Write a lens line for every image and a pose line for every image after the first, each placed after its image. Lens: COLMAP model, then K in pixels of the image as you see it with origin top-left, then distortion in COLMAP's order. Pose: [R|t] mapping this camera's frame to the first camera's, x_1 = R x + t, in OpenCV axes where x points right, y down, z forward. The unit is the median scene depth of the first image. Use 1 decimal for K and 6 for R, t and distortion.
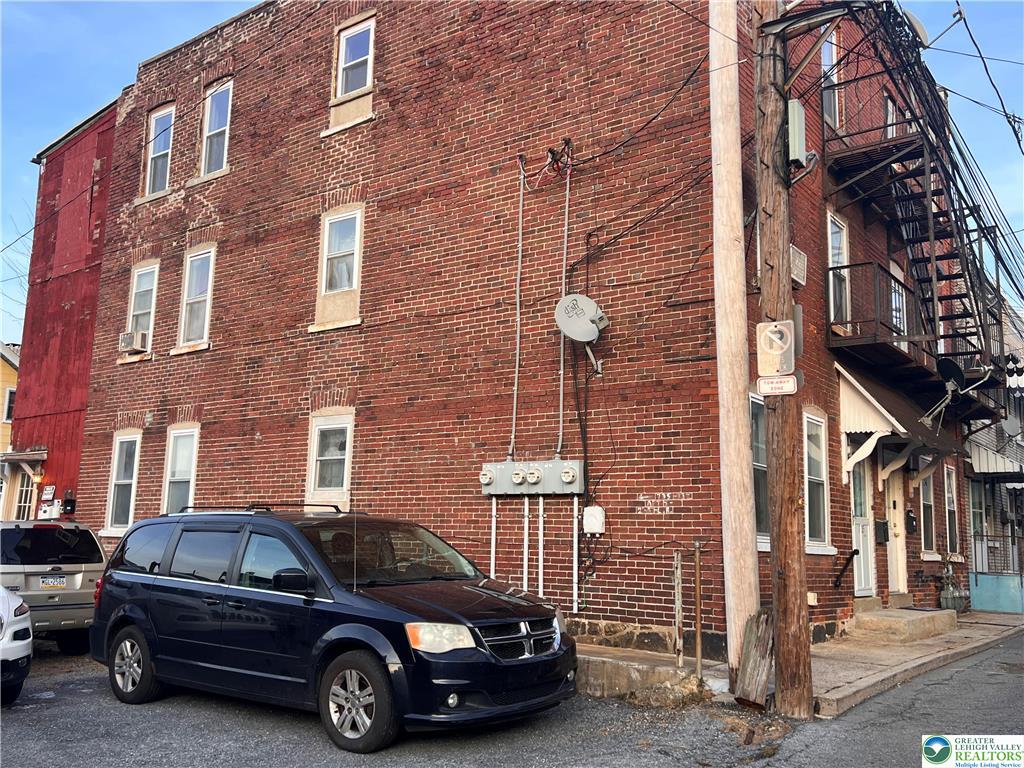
lens RADIAL K [[937.3, 0, 515.3], [0, 937.3, 388.3], [0, 0, 1]] dist [0.041029, 0.000000]
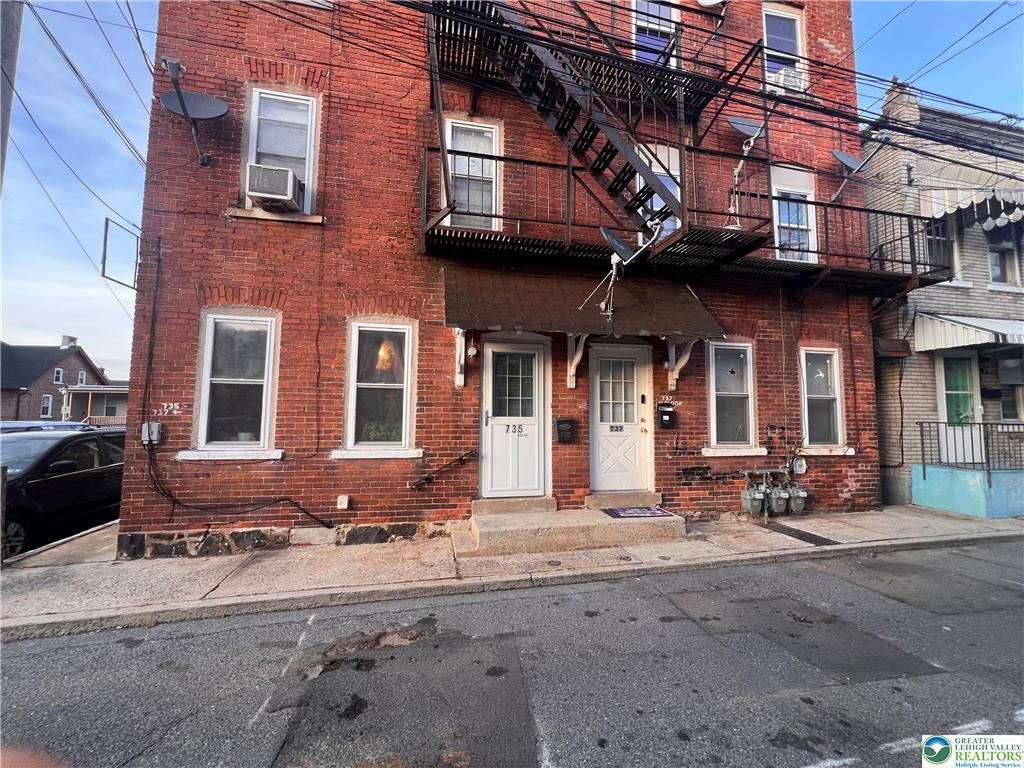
lens RADIAL K [[408.7, 0, 509.9], [0, 408.7, 384.6], [0, 0, 1]] dist [0.000974, -0.000346]
pose [[0.751351, -0.072259, -0.655935, 0.707271], [0.123988, 0.991742, 0.032773, 0.096808], [0.648150, -0.105952, 0.754106, 0.743951]]
